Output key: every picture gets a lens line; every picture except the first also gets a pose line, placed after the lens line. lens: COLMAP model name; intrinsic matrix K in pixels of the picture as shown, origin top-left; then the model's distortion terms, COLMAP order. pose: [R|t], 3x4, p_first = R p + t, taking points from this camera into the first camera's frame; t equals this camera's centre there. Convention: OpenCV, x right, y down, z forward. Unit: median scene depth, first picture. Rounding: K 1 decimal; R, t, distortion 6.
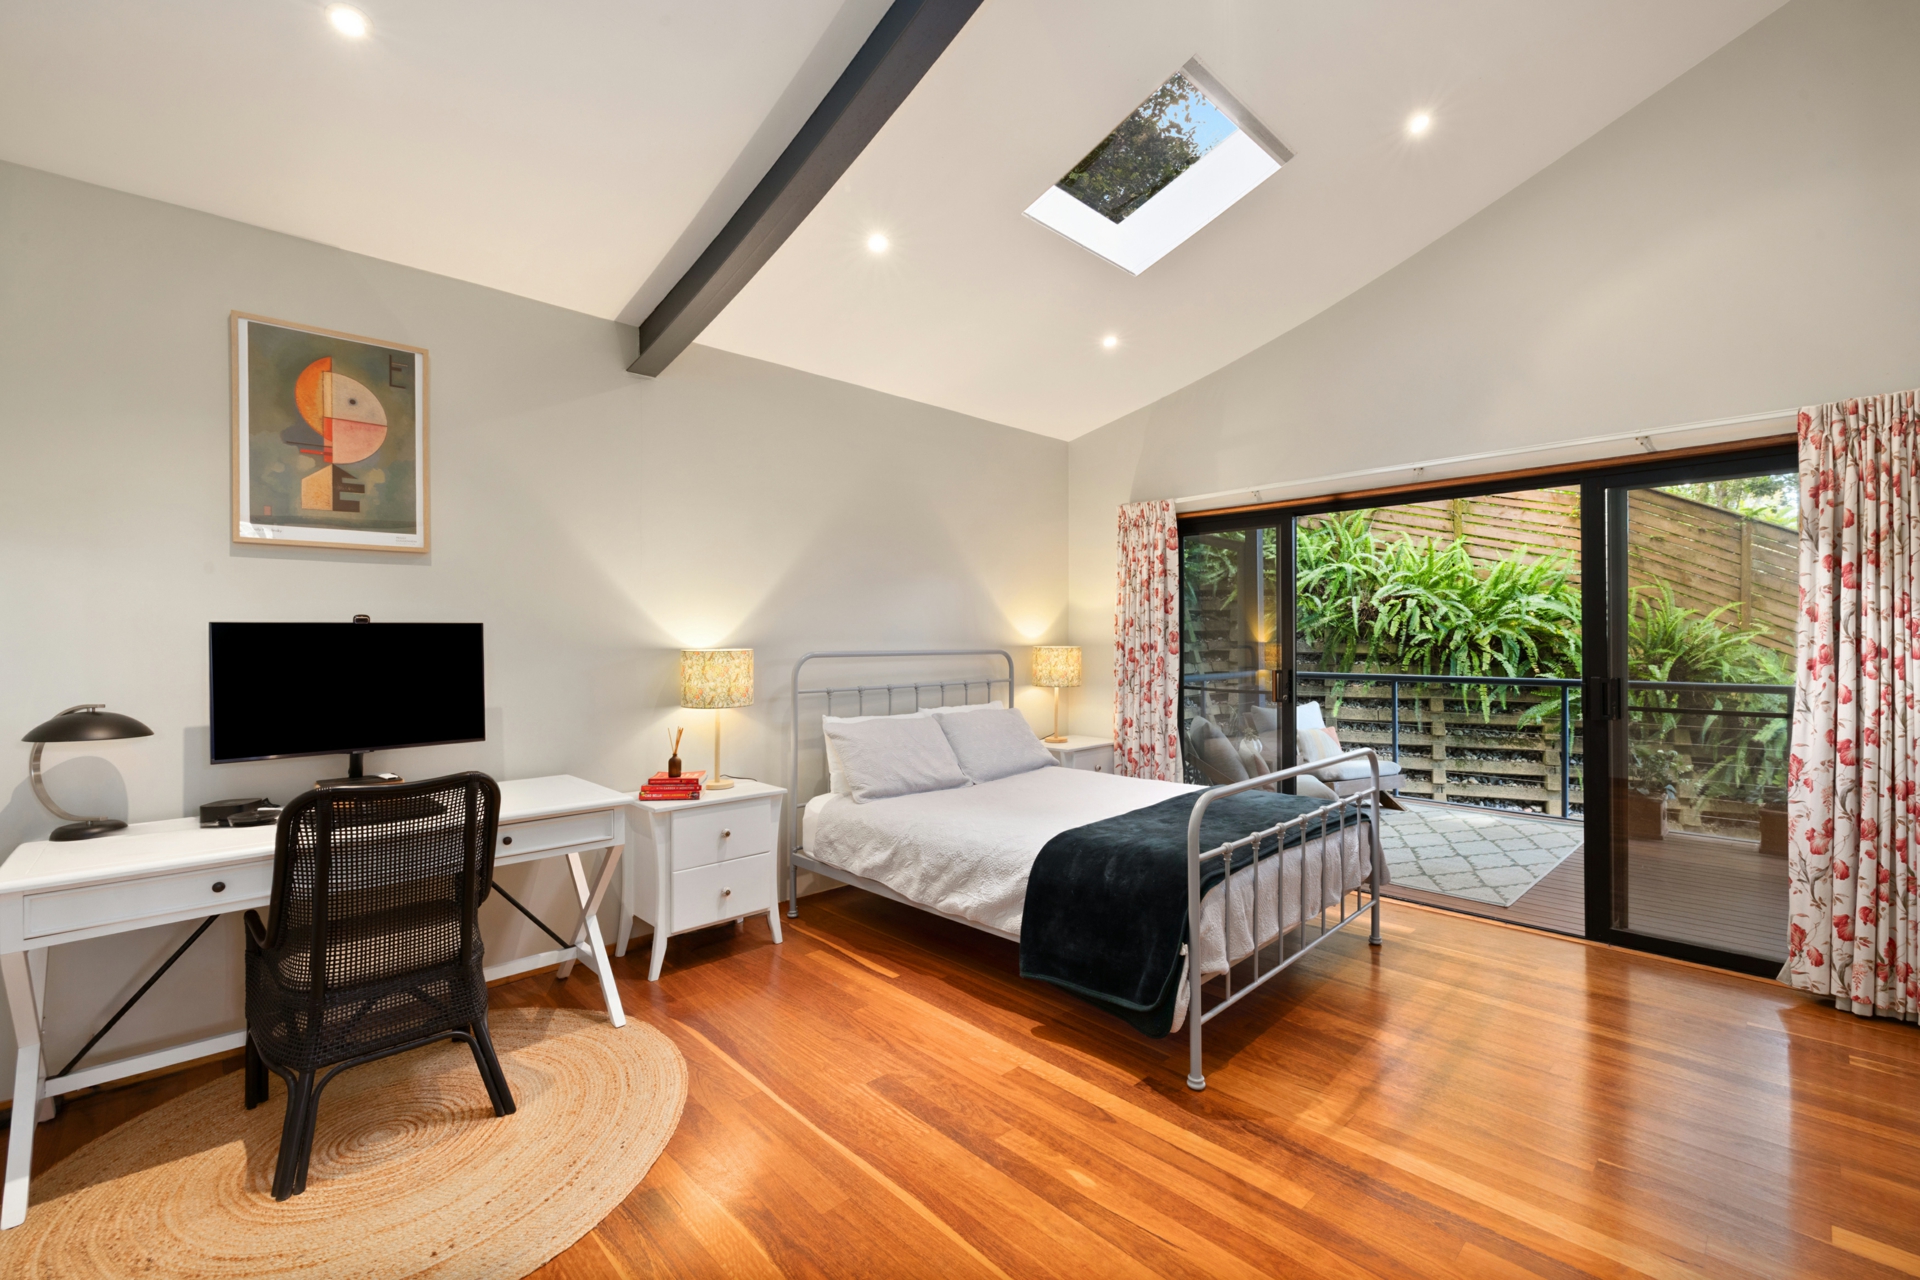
lens RADIAL K [[817.5, 0, 952.9], [0, 817.5, 645.7], [0, 0, 1]] dist [-0.001599, -0.000199]
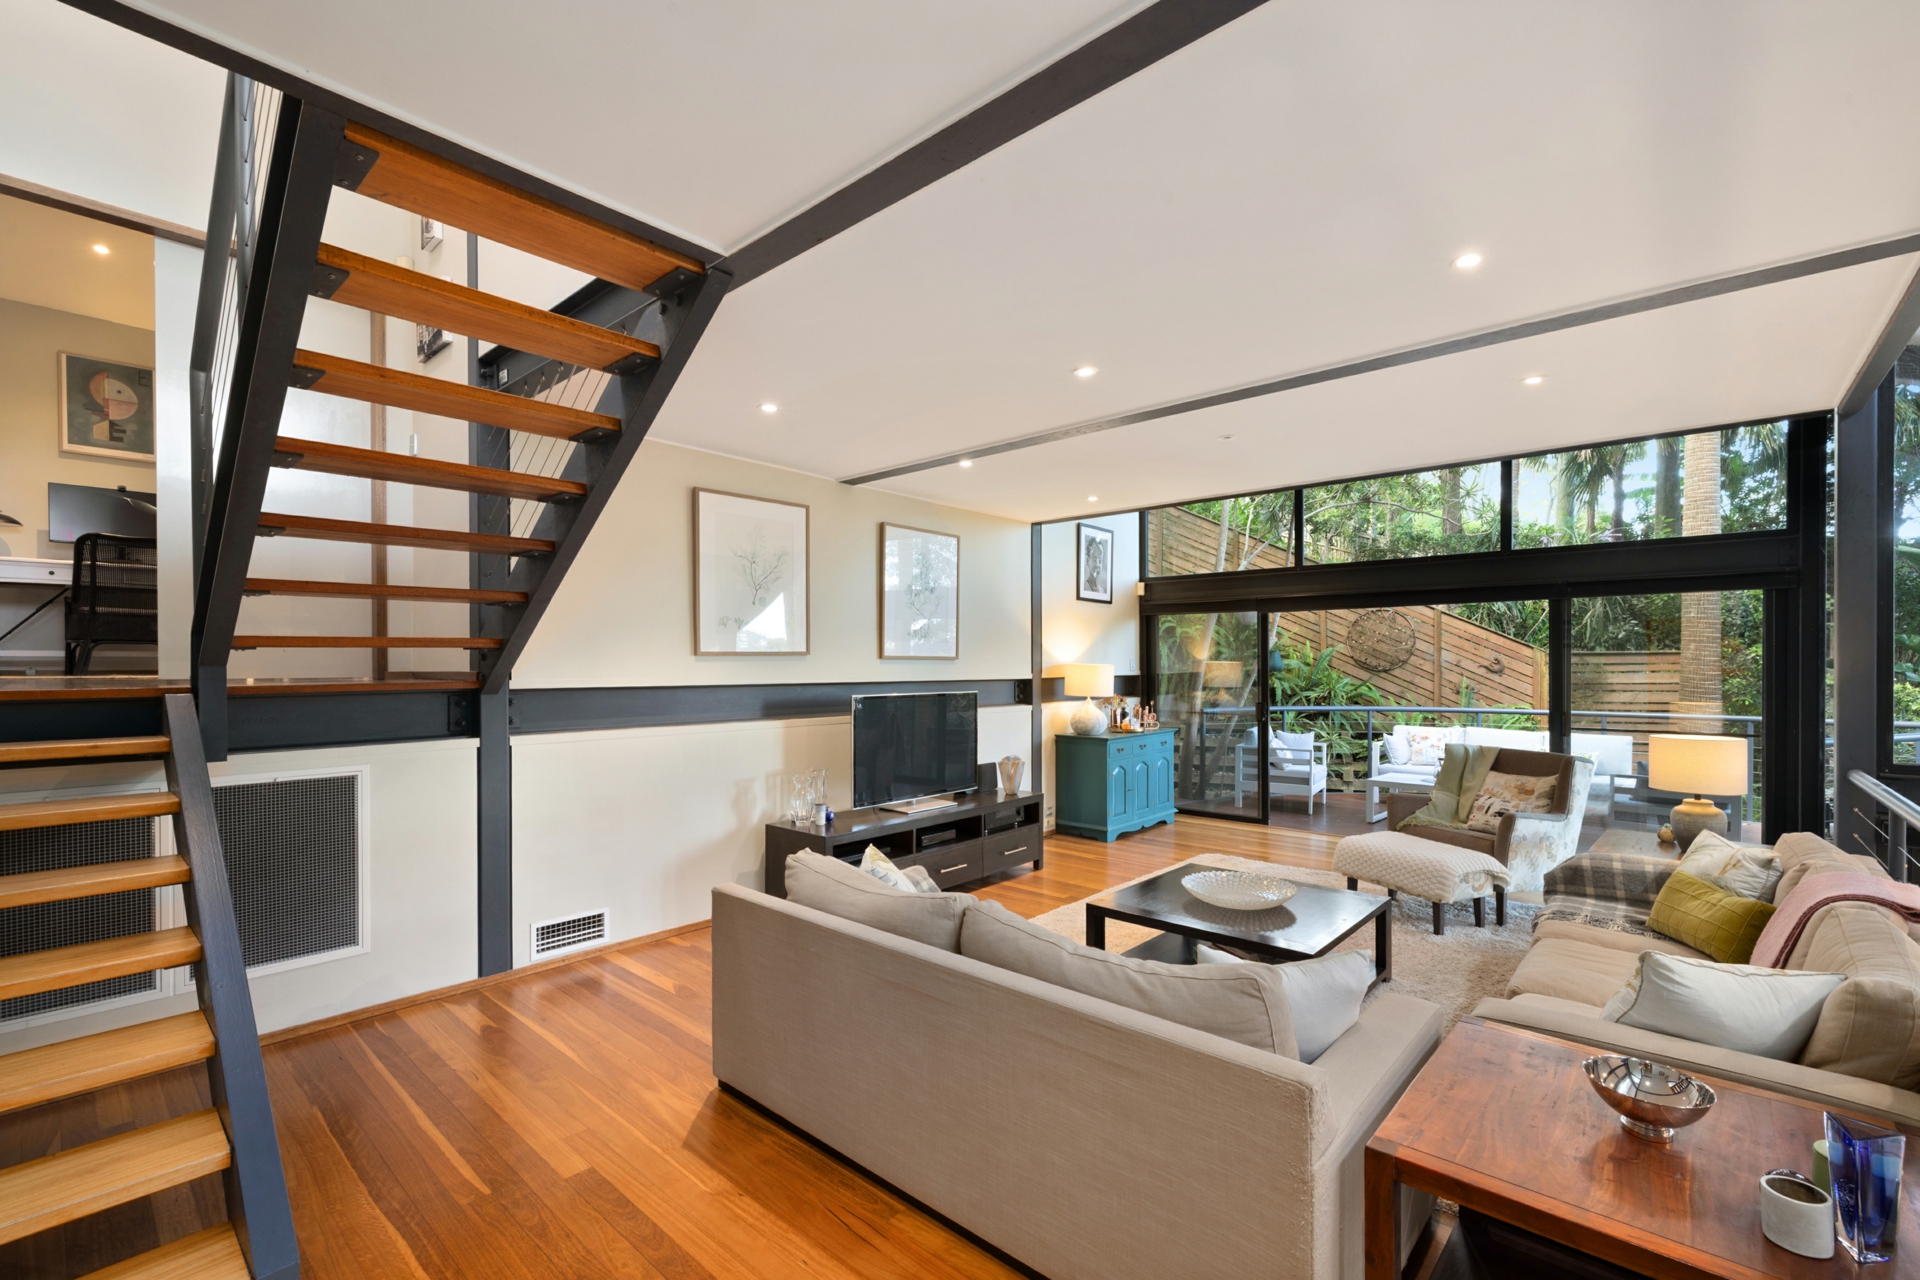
lens RADIAL K [[817.5, 0, 964.0], [0, 817.5, 659.9], [0, 0, 1]] dist [-0.001599, -0.000199]
pose [[0.997190, -0.001521, 0.074901, 1.419813], [0.001205, 0.999990, 0.004268, 0.433059], [-0.074907, -0.004166, 0.997182, -1.417625]]
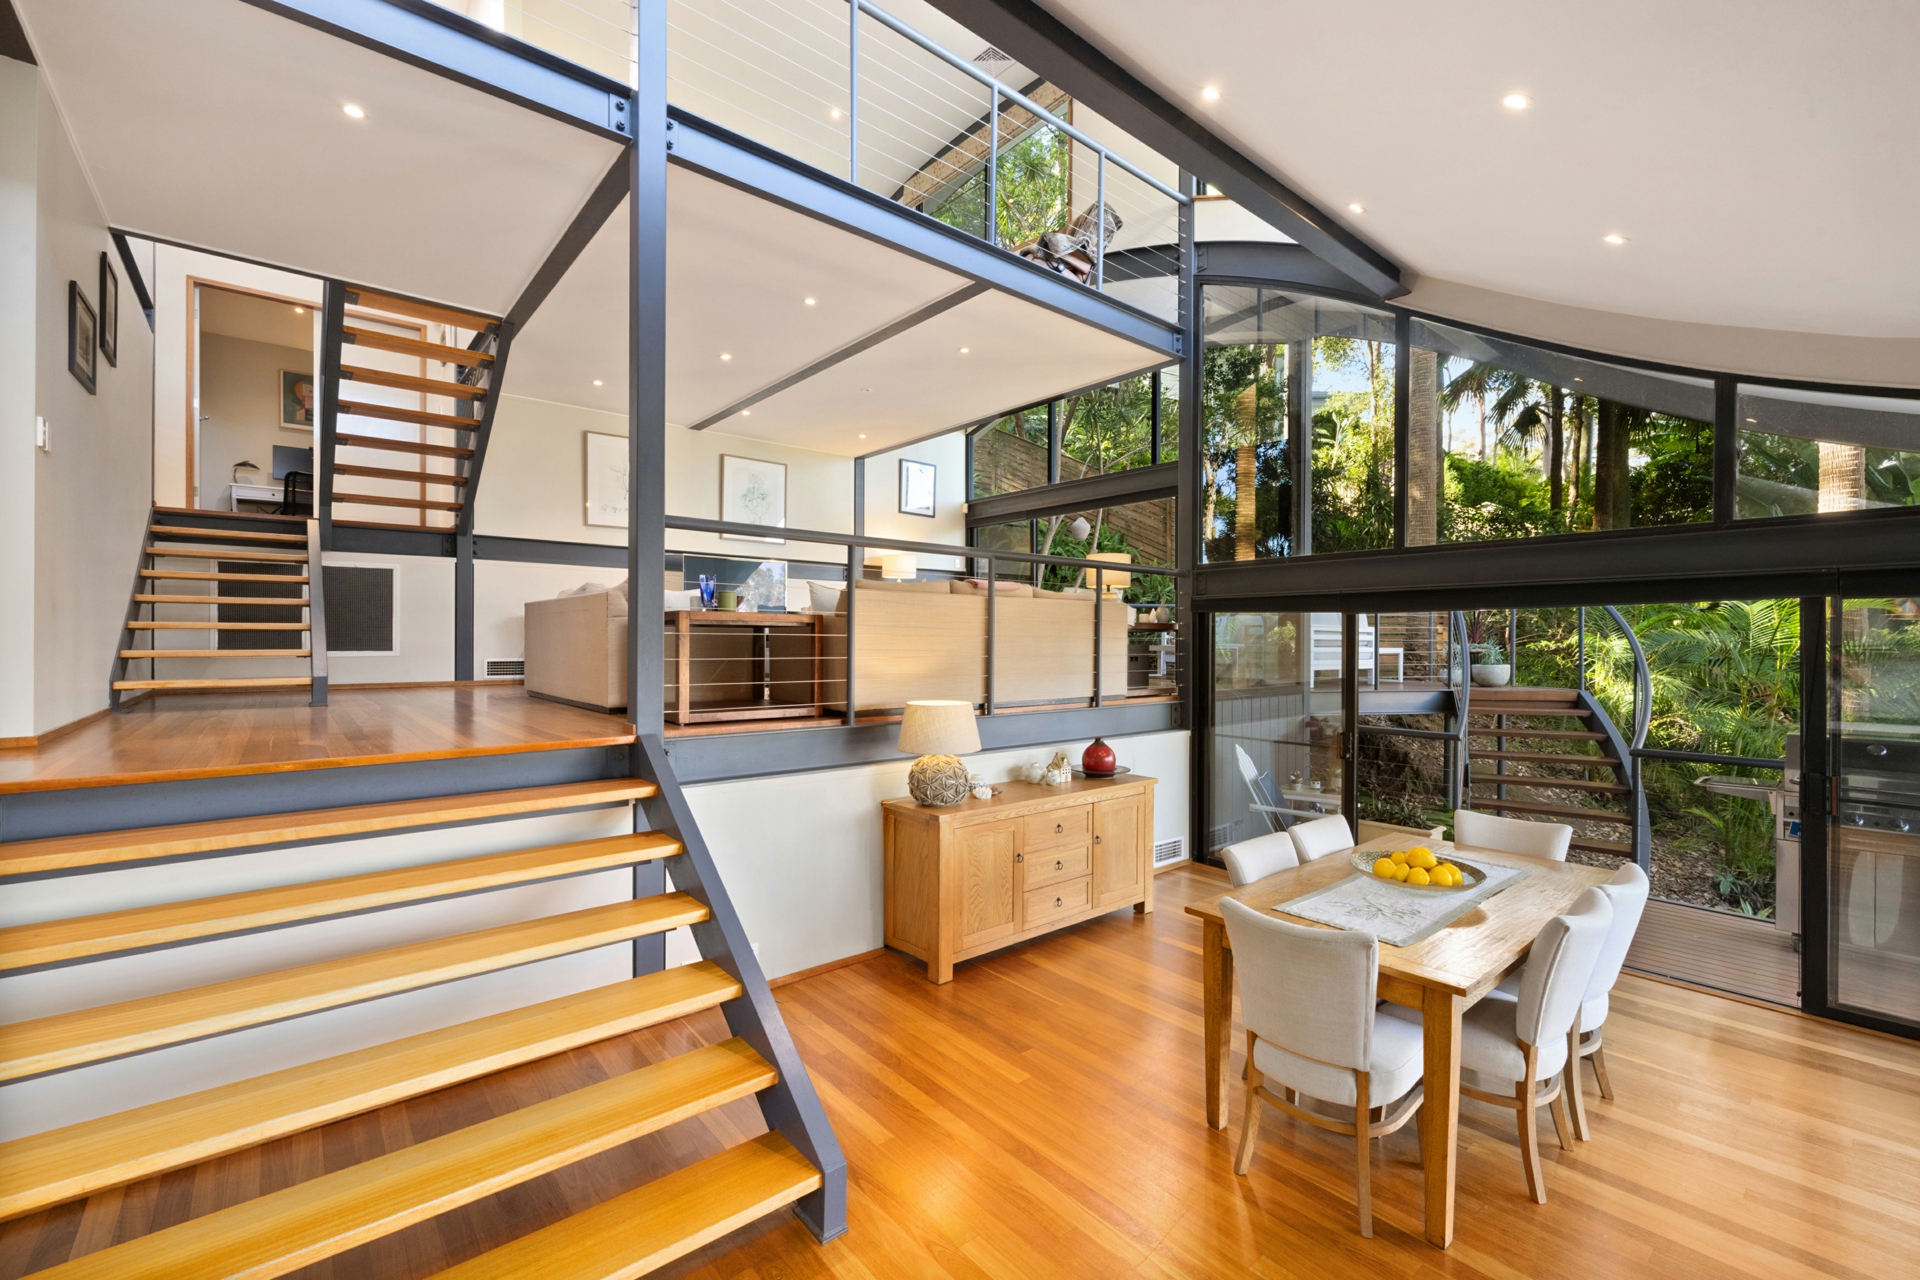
lens RADIAL K [[817.5, 0, 962.7], [0, 817.5, 633.0], [0, 0, 1]] dist [-0.001599, -0.000199]
pose [[0.996918, 0.004606, -0.078317, 2.606072], [-0.005076, 0.999970, -0.005803, 0.833707], [0.078288, 0.006183, 0.996912, -2.553593]]
